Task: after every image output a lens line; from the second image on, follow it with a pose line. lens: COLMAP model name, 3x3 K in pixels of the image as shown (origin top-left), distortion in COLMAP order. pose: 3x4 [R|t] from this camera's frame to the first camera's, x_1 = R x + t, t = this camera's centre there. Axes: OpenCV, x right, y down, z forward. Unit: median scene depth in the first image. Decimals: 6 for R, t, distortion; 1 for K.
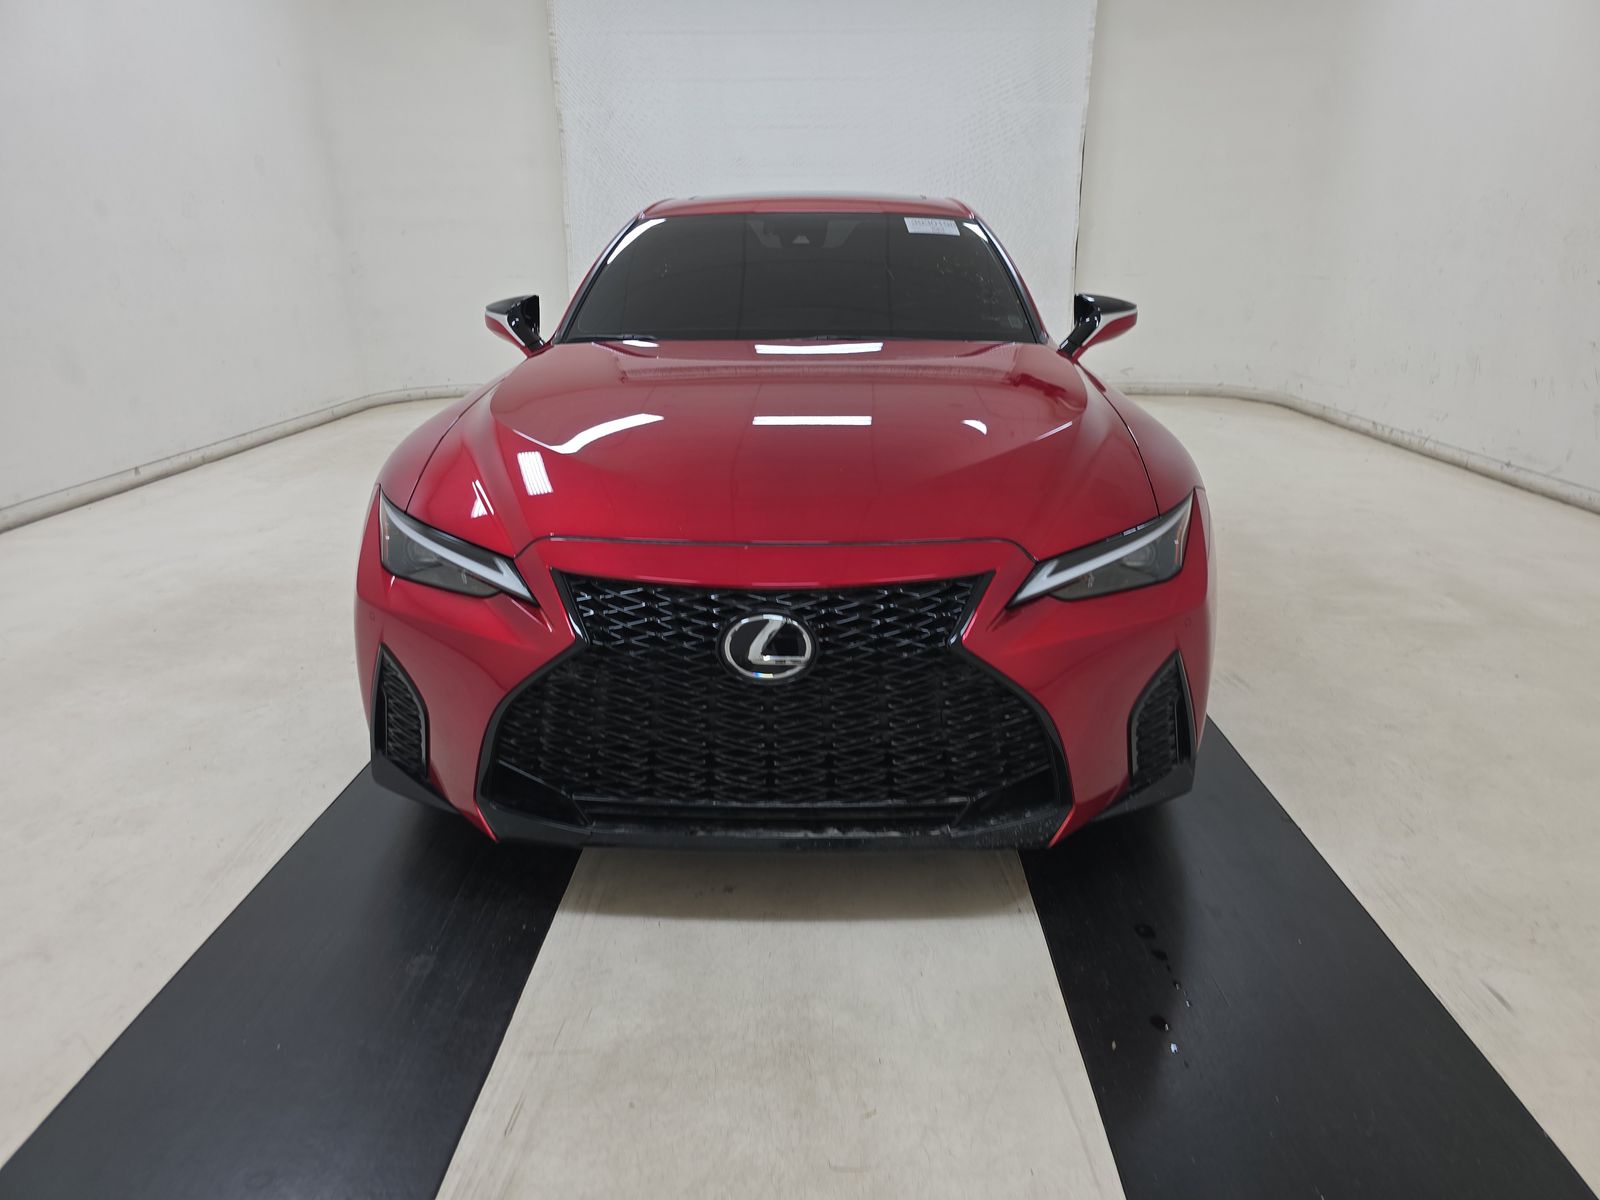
lens RADIAL K [[1083.6, 0, 799.3], [0, 1083.6, 589.0], [0, 0, 1]] dist [0.025585, -0.025195]
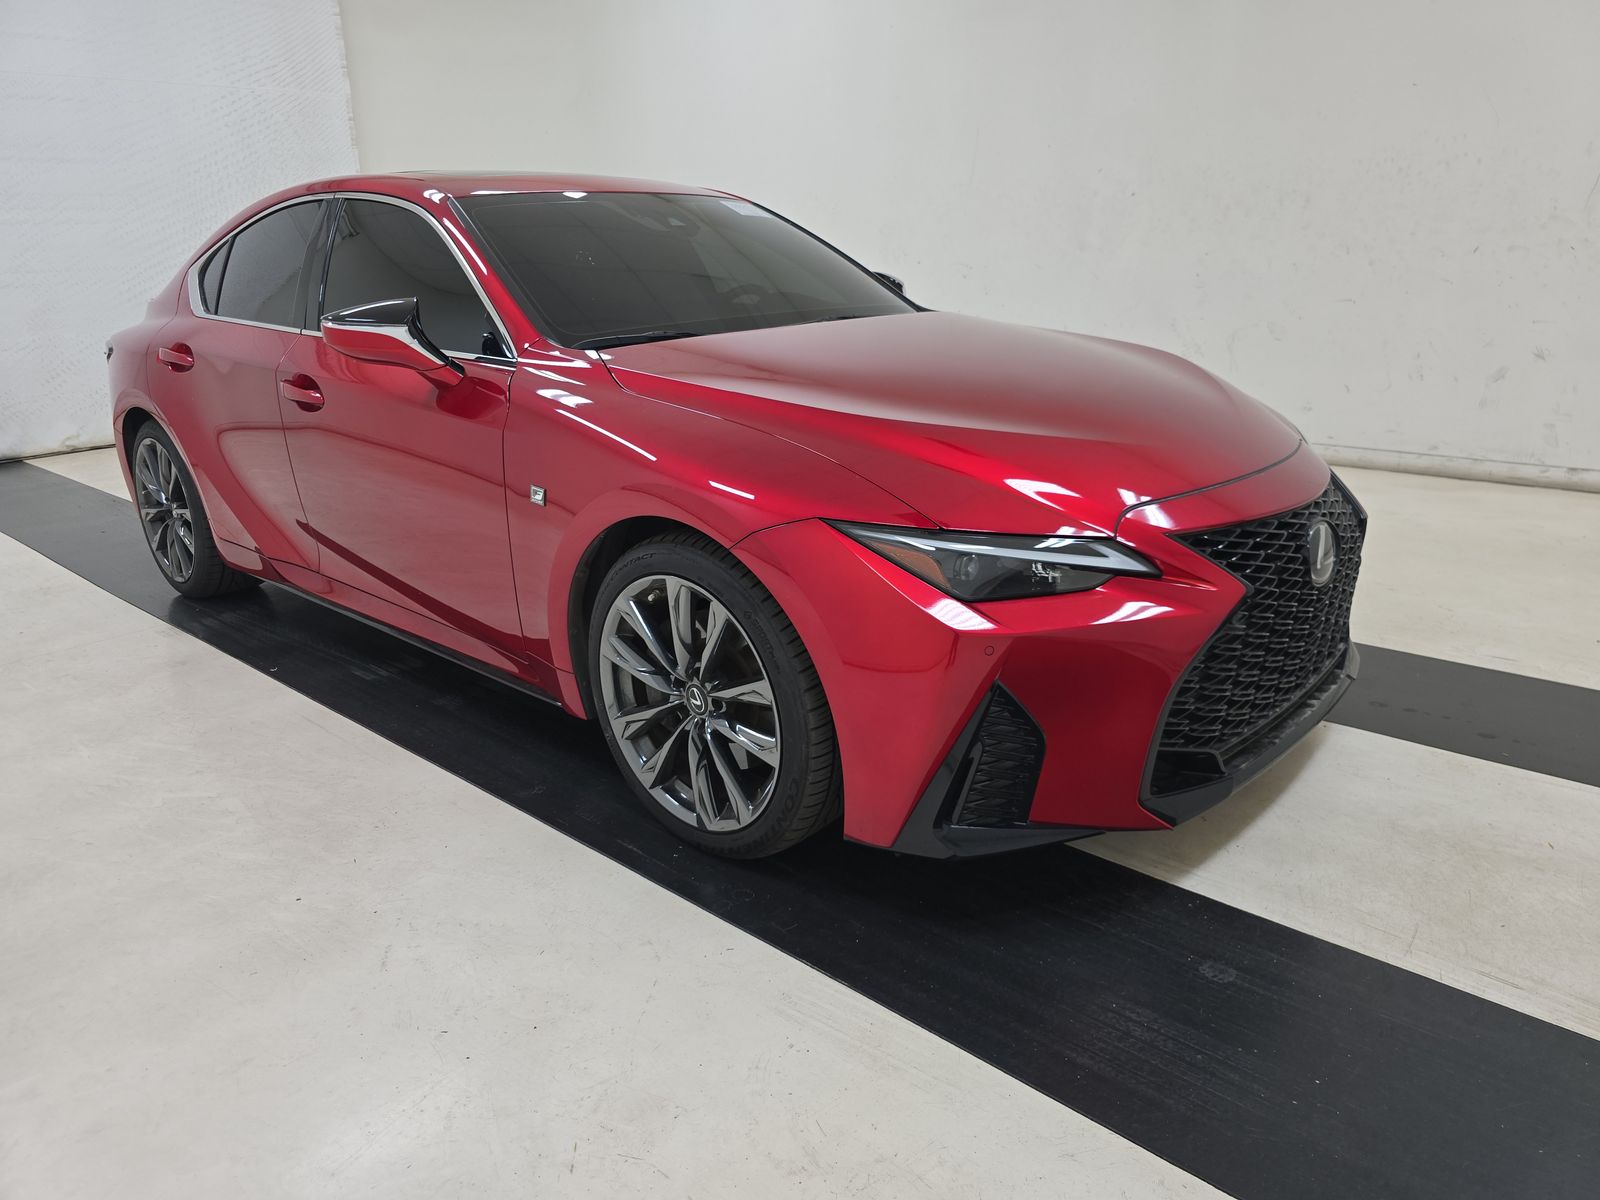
lens RADIAL K [[1083.6, 0, 797.5], [0, 1083.6, 610.0], [0, 0, 1]] dist [0.025585, -0.025195]
pose [[0.649531, -0.254399, 0.716513, -1.263777], [0.249196, 0.961542, 0.115497, -0.165891], [-0.718339, 0.103533, 0.687946, 0.622558]]
